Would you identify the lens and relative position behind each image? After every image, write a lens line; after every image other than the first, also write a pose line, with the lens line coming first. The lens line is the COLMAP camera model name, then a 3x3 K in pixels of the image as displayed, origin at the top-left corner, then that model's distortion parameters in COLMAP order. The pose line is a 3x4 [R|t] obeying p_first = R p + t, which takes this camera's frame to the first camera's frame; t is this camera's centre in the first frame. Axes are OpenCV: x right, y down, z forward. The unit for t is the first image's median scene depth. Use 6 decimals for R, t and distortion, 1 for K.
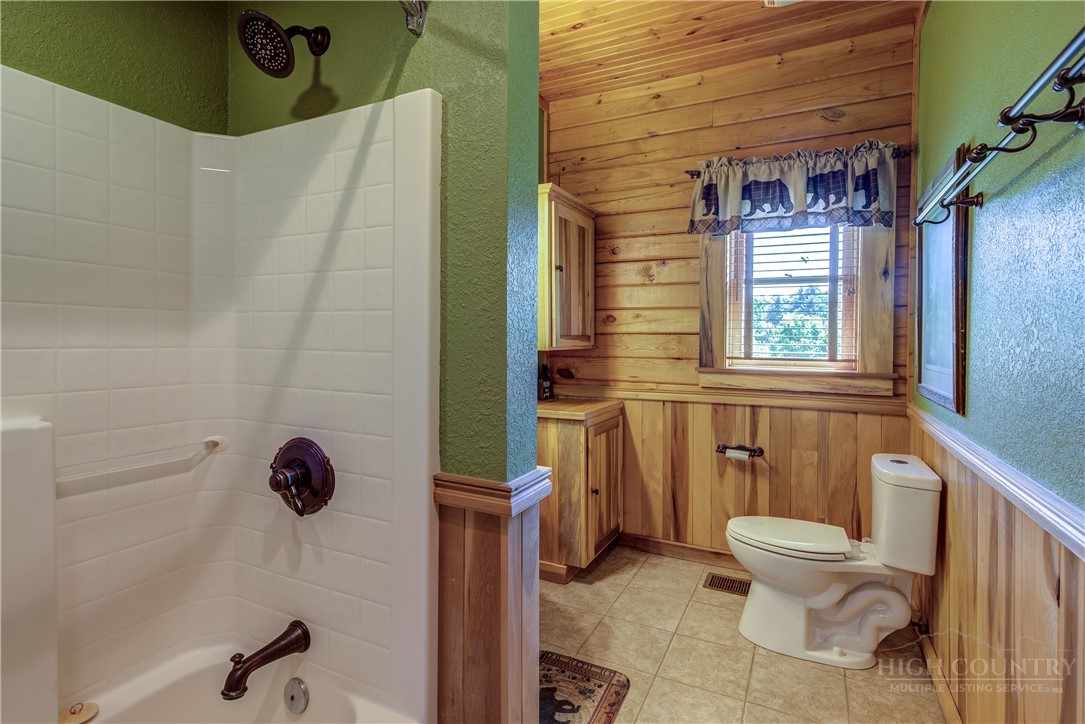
lens RADIAL K [[536.0, 0, 540.4], [0, 536.0, 359.9], [0, 0, 1]] dist [0.000186, 0.001425]
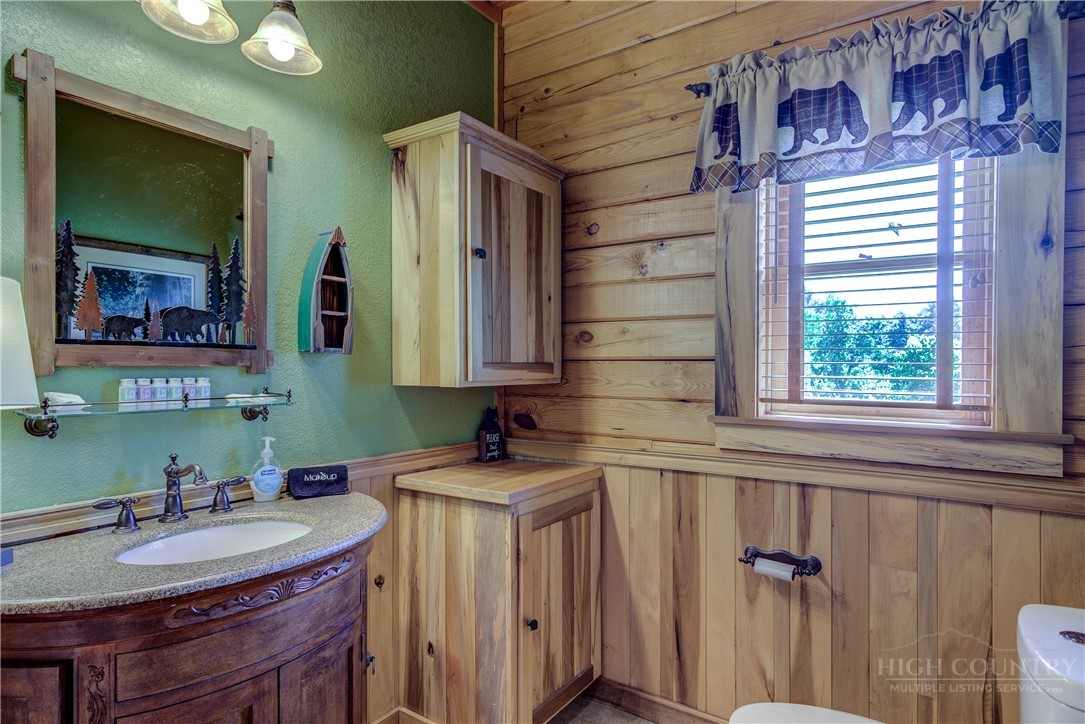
lens RADIAL K [[649.7, 0, 543.3], [0, 649.7, 385.3], [0, 0, 1]] dist [0.003194, -0.000133]
pose [[0.996155, 0.000699, -0.087600, 0.178343], [-0.001810, 0.999919, -0.012604, -0.011094], [0.087584, 0.012714, 0.996076, 0.276005]]
